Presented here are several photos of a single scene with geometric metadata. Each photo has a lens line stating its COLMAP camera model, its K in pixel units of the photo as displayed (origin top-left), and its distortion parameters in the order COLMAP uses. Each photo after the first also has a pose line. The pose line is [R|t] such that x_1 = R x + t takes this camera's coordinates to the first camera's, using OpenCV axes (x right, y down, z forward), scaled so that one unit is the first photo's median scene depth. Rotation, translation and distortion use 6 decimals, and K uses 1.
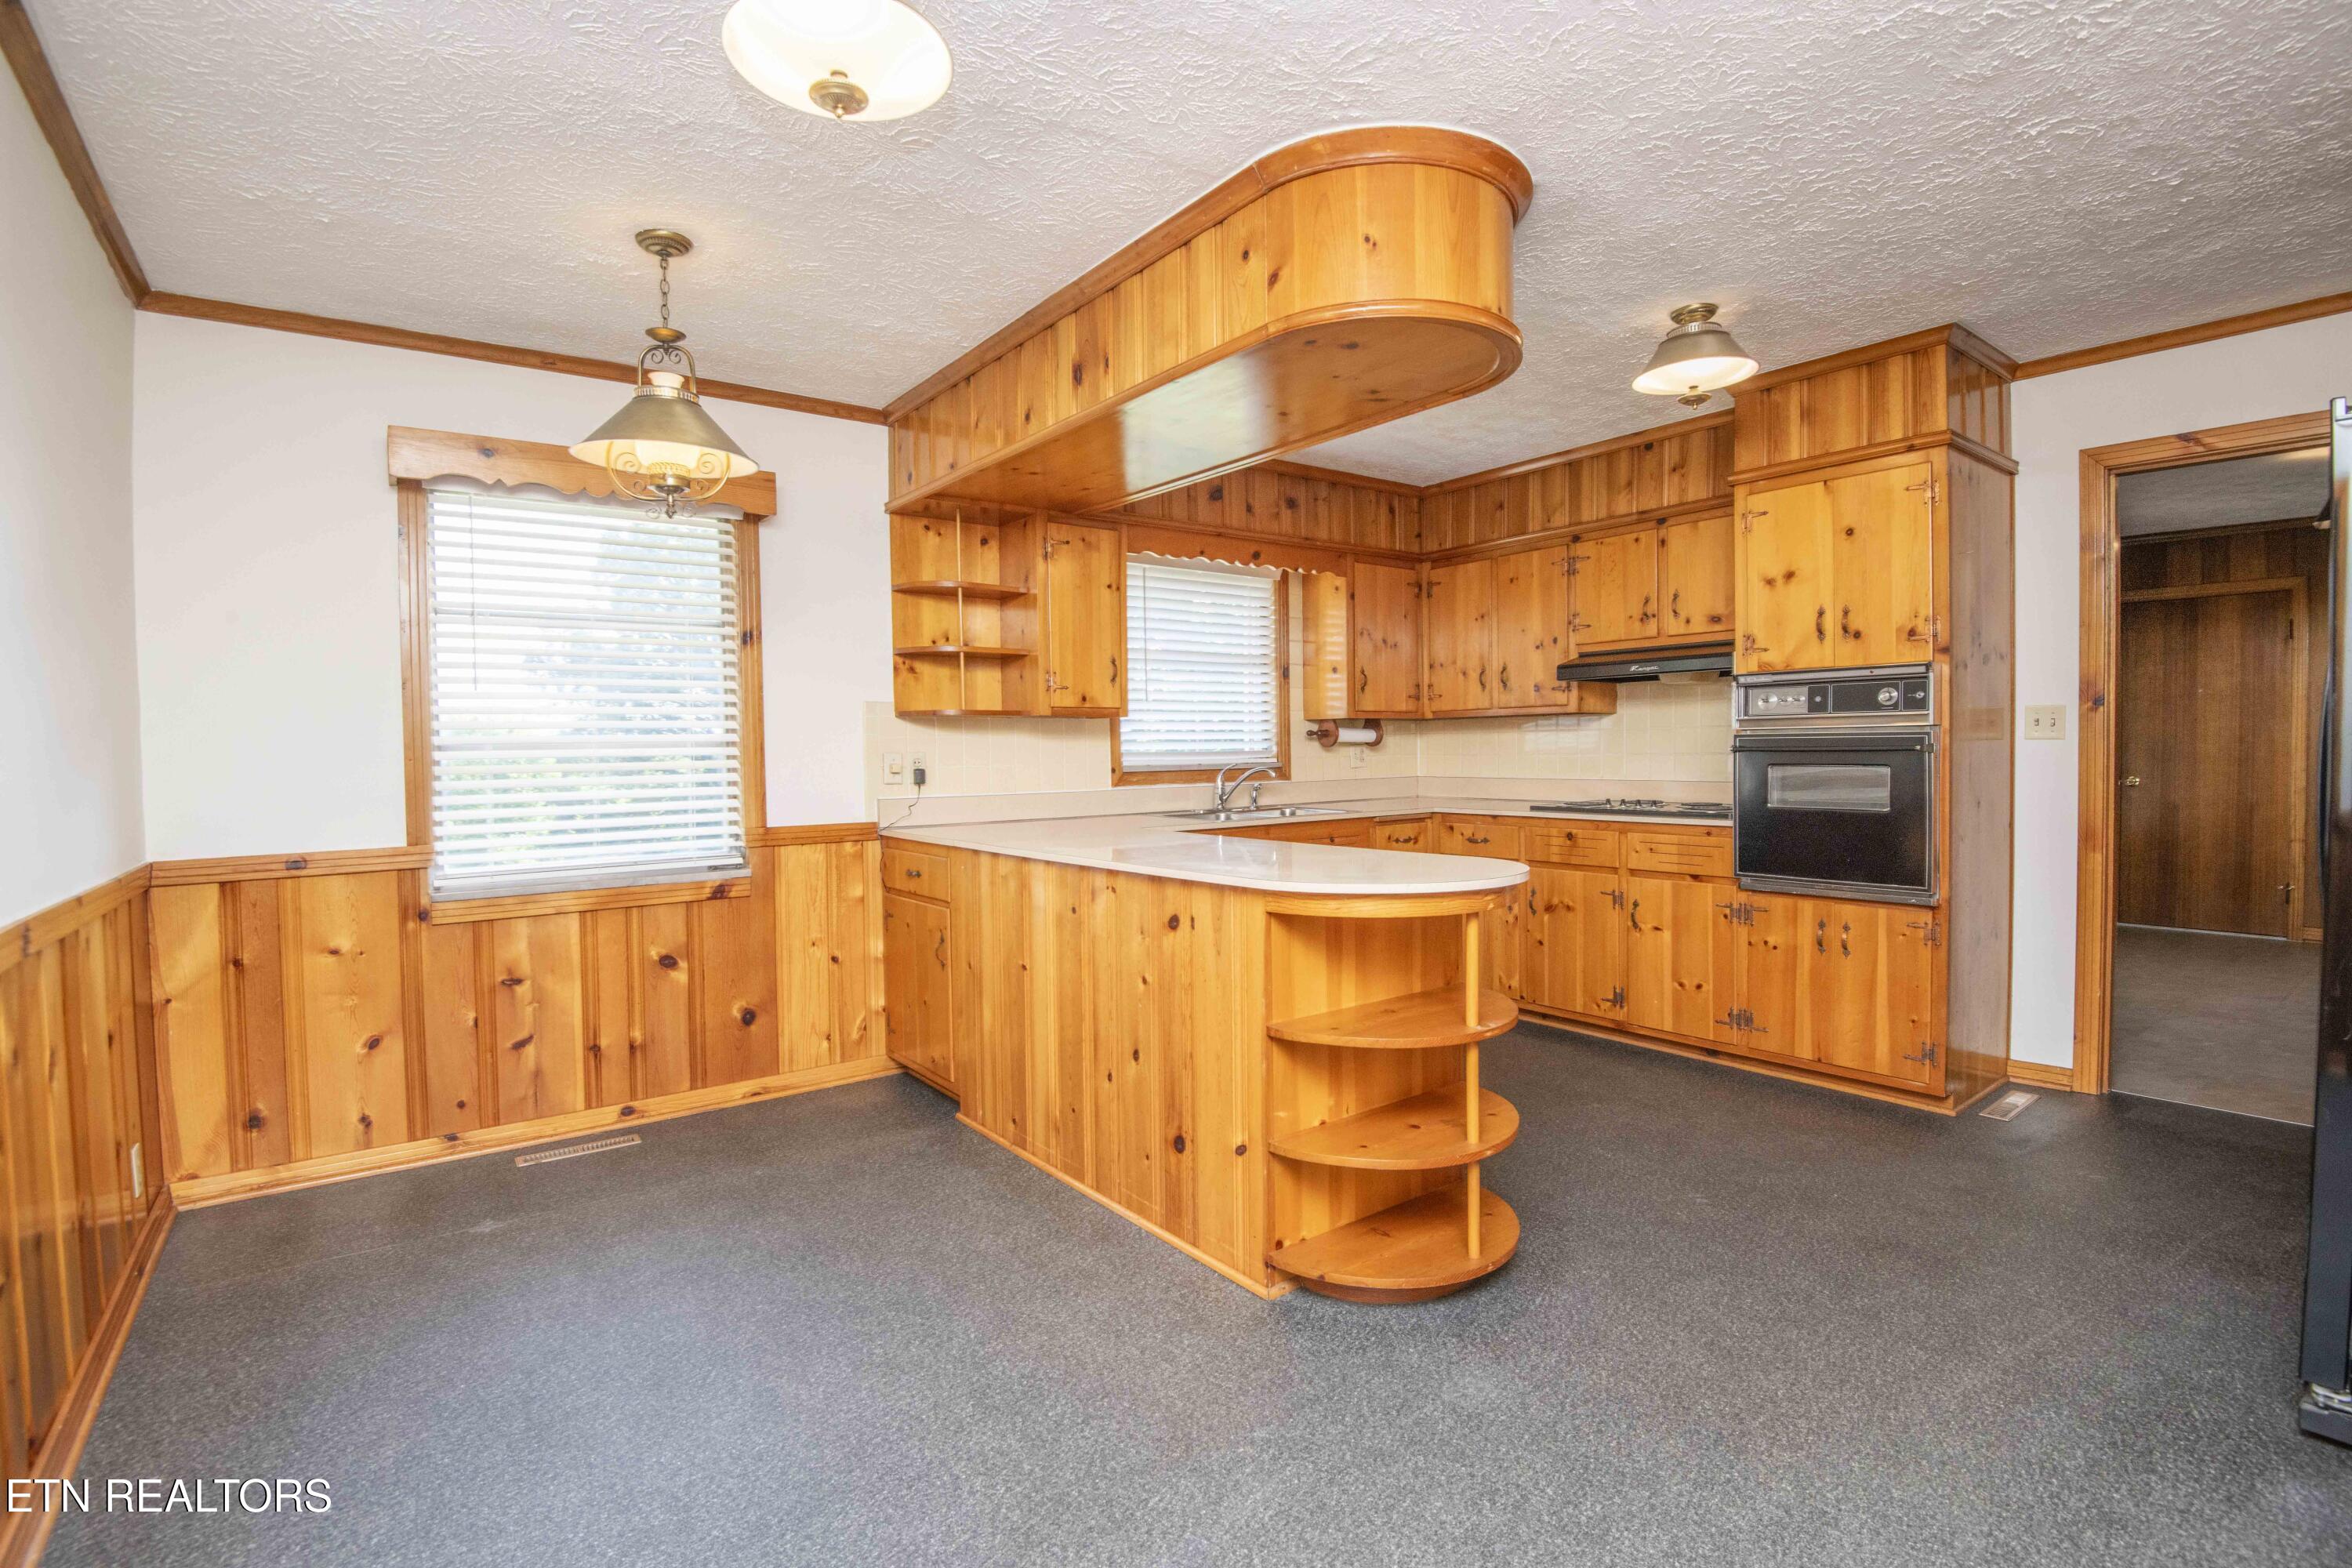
lens RADIAL K [[1090.2, 0, 1181.3], [0, 1090.2, 787.7], [0, 0, 1]] dist [-0.017345, -0.011626]
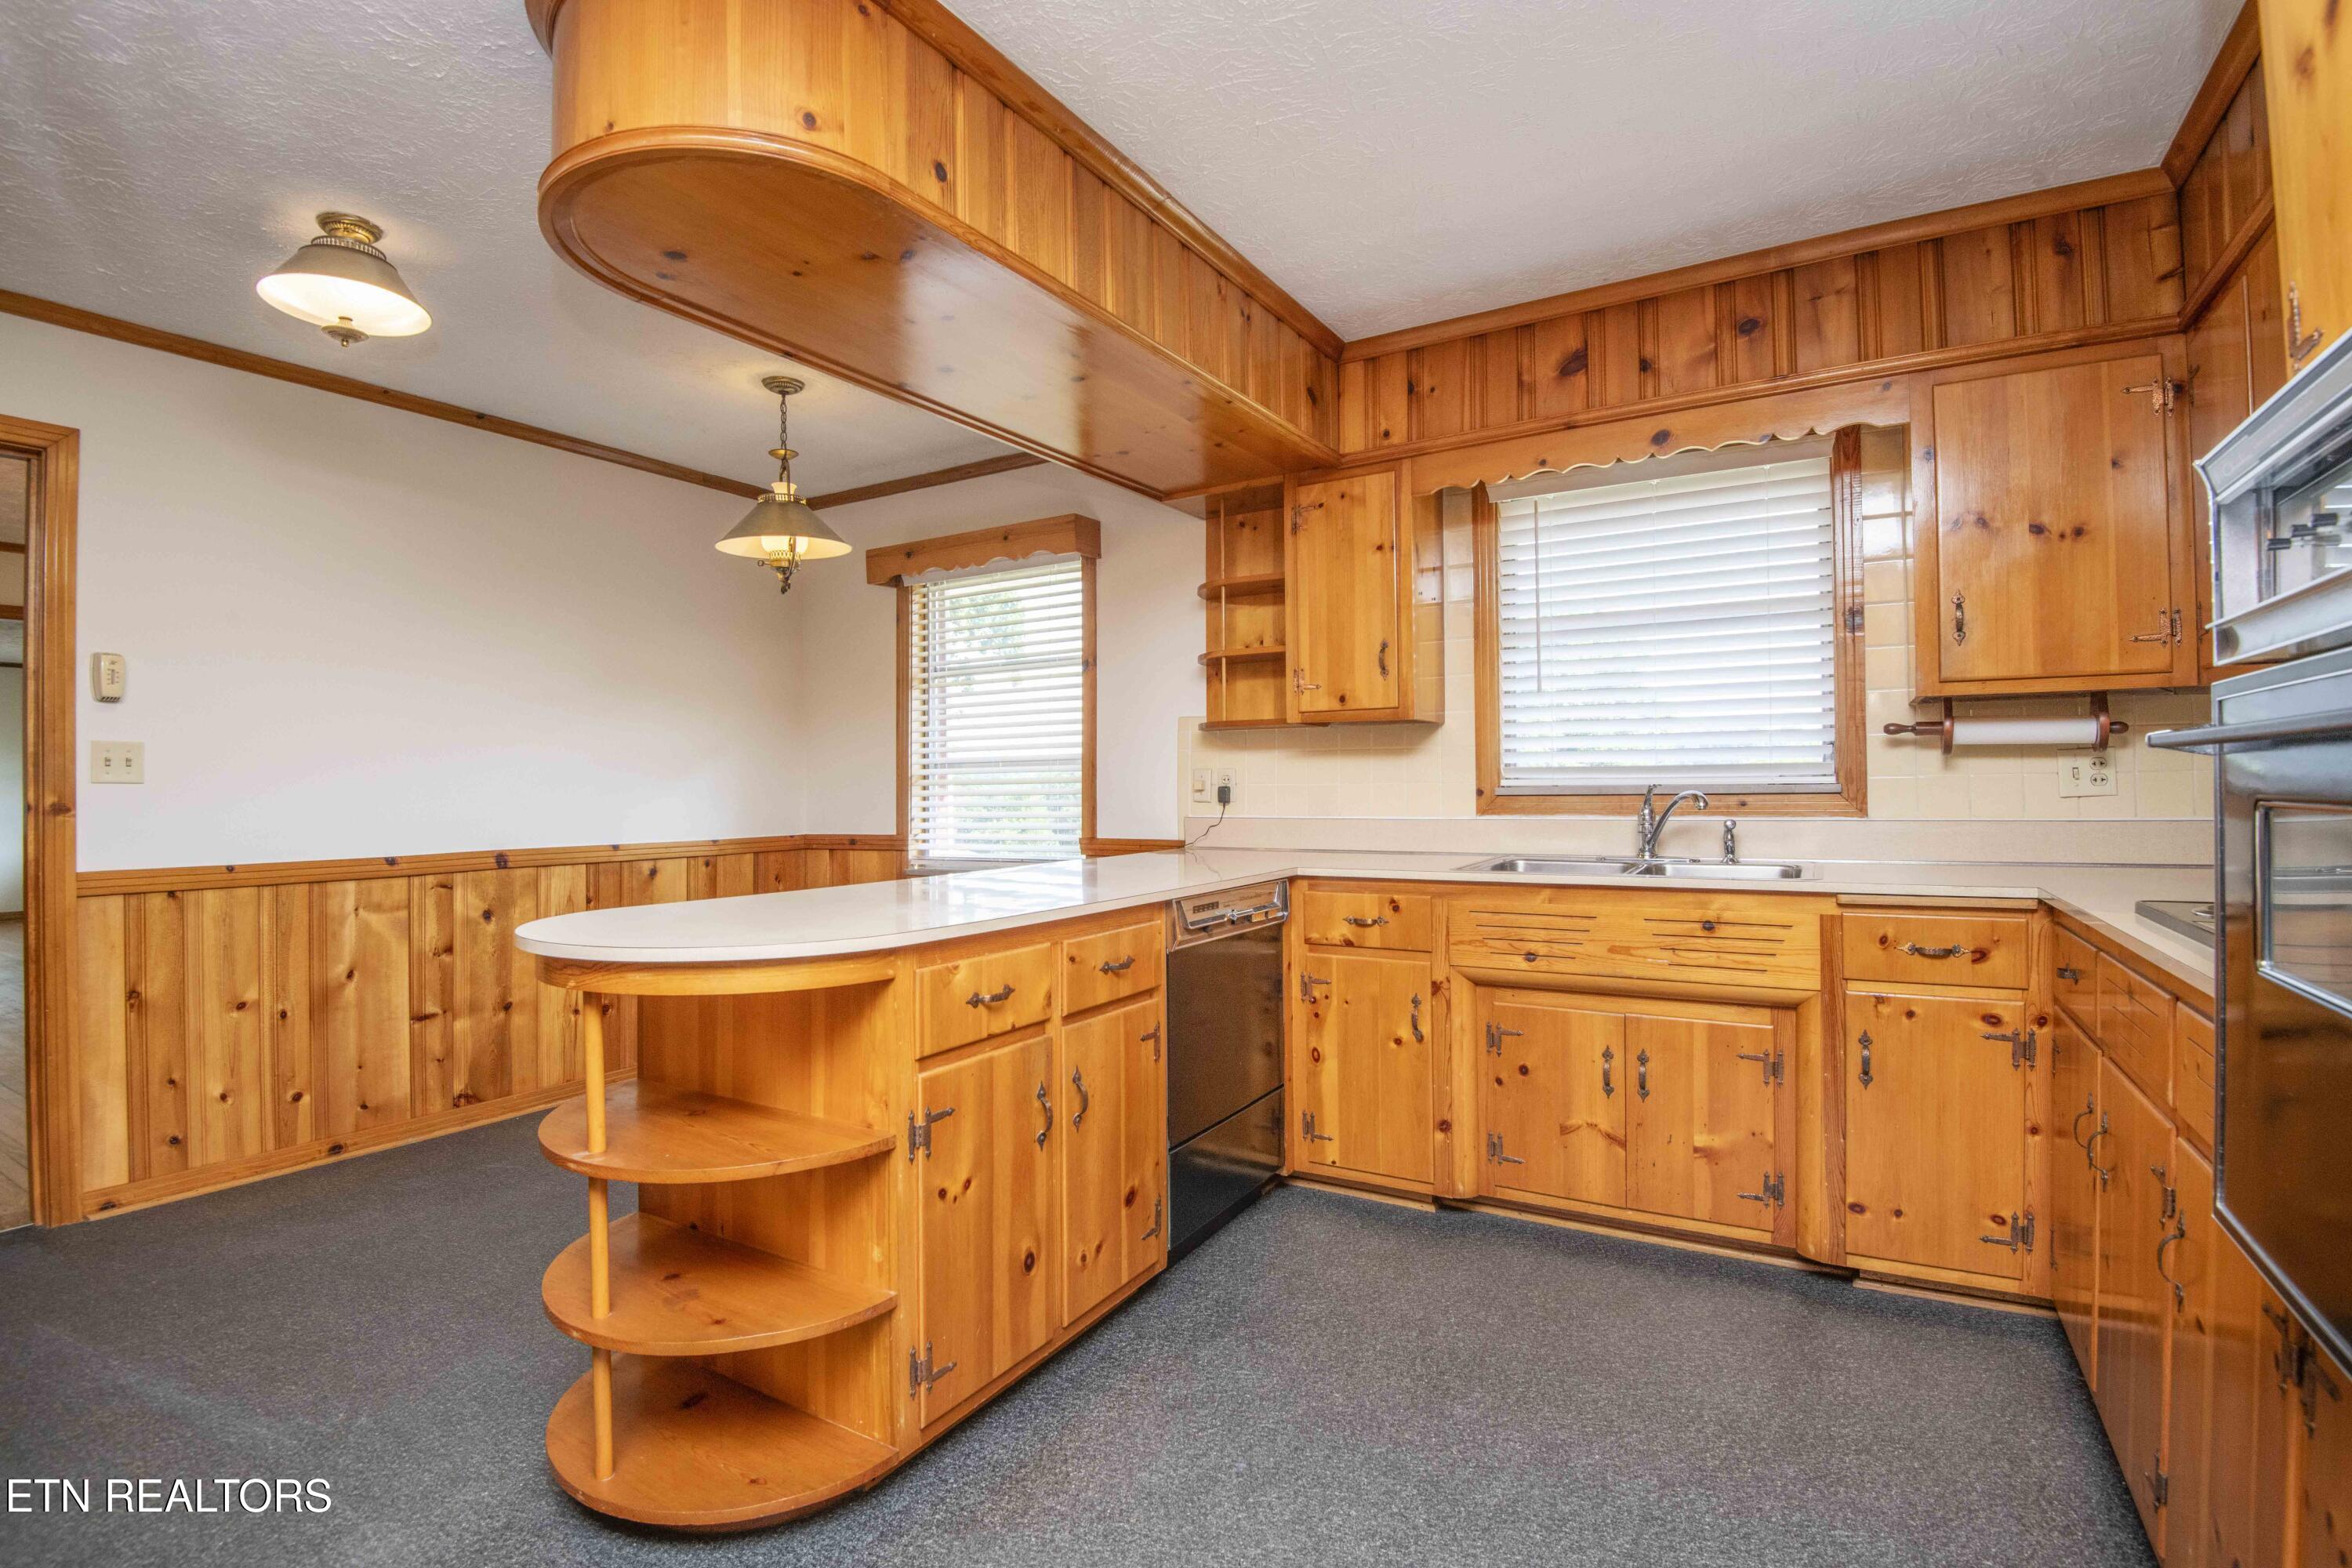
lens RADIAL K [[1090.2, 0, 1166.9], [0, 1090.2, 783.6], [0, 0, 1]] dist [-0.017345, -0.011626]
pose [[0.384204, 0.005263, -0.923233, 0.590185], [-0.030316, 0.999516, -0.006918, -0.011825], [0.922751, 0.030647, 0.384177, 0.598303]]
